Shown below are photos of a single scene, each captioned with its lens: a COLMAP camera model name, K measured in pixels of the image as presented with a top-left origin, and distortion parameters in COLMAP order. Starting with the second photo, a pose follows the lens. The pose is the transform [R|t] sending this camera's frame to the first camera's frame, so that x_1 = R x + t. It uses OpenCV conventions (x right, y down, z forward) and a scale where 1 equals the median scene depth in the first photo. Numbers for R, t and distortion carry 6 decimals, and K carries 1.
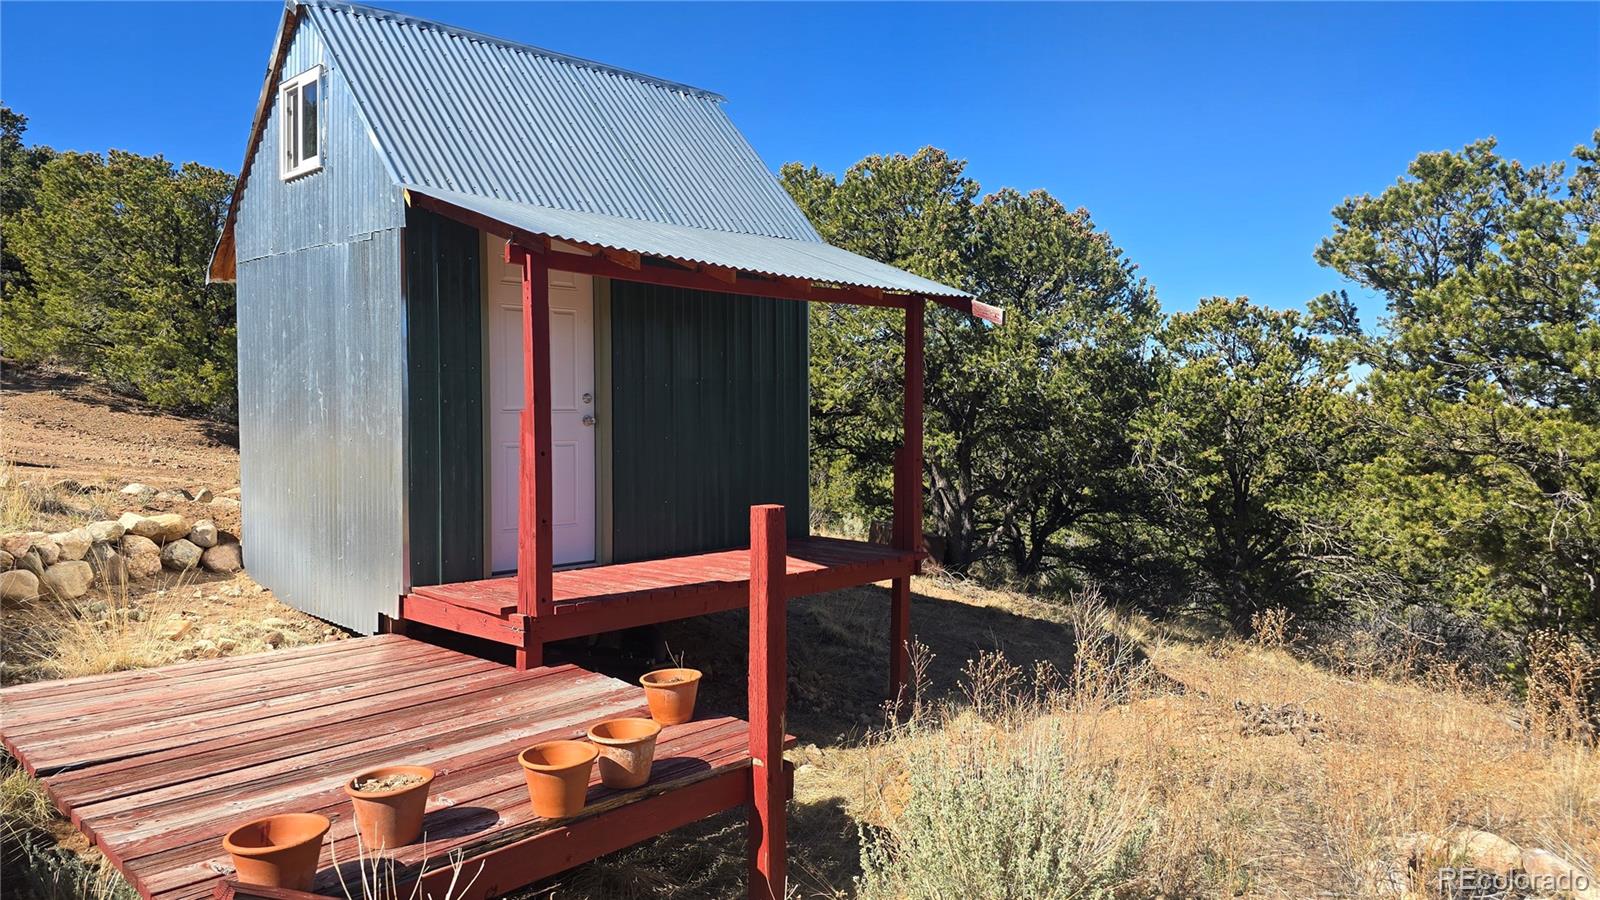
lens RADIAL K [[1057.2, 0, 789.3], [0, 1057.2, 448.4], [0, 0, 1]] dist [0.073272, -0.091154]
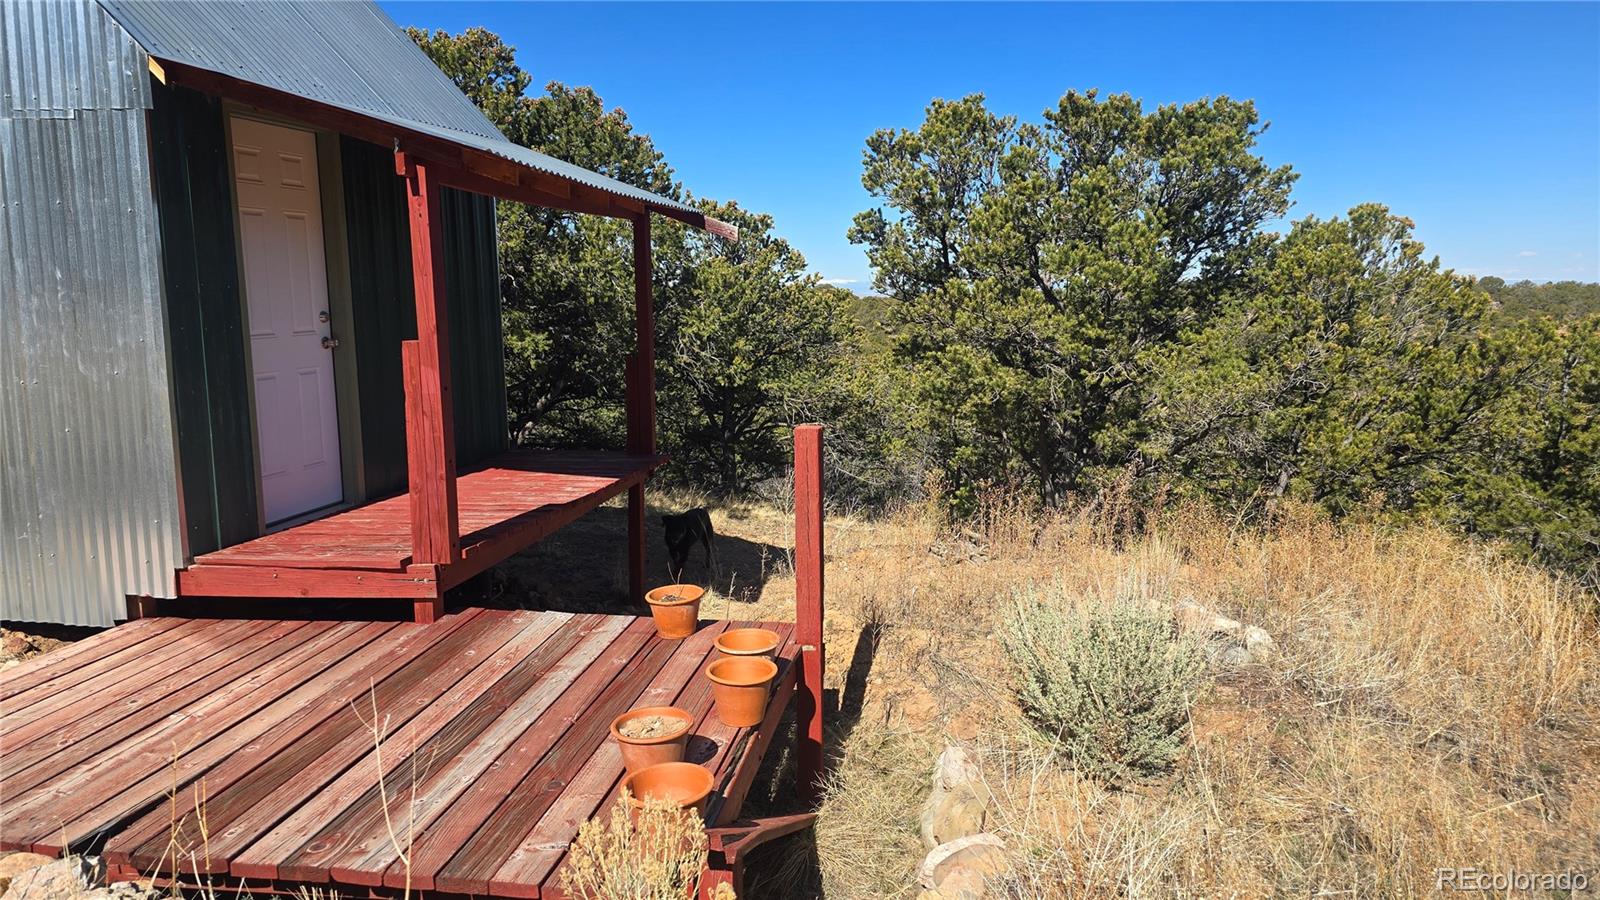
lens RADIAL K [[1078.1, 0, 793.1], [0, 1078.1, 444.1], [0, 0, 1]] dist [0.066639, -0.067528]
pose [[0.814096, -0.092413, 0.573331, -0.452711], [0.031216, 0.992794, 0.115700, -0.039771], [-0.579891, -0.076294, 0.811114, 0.051935]]
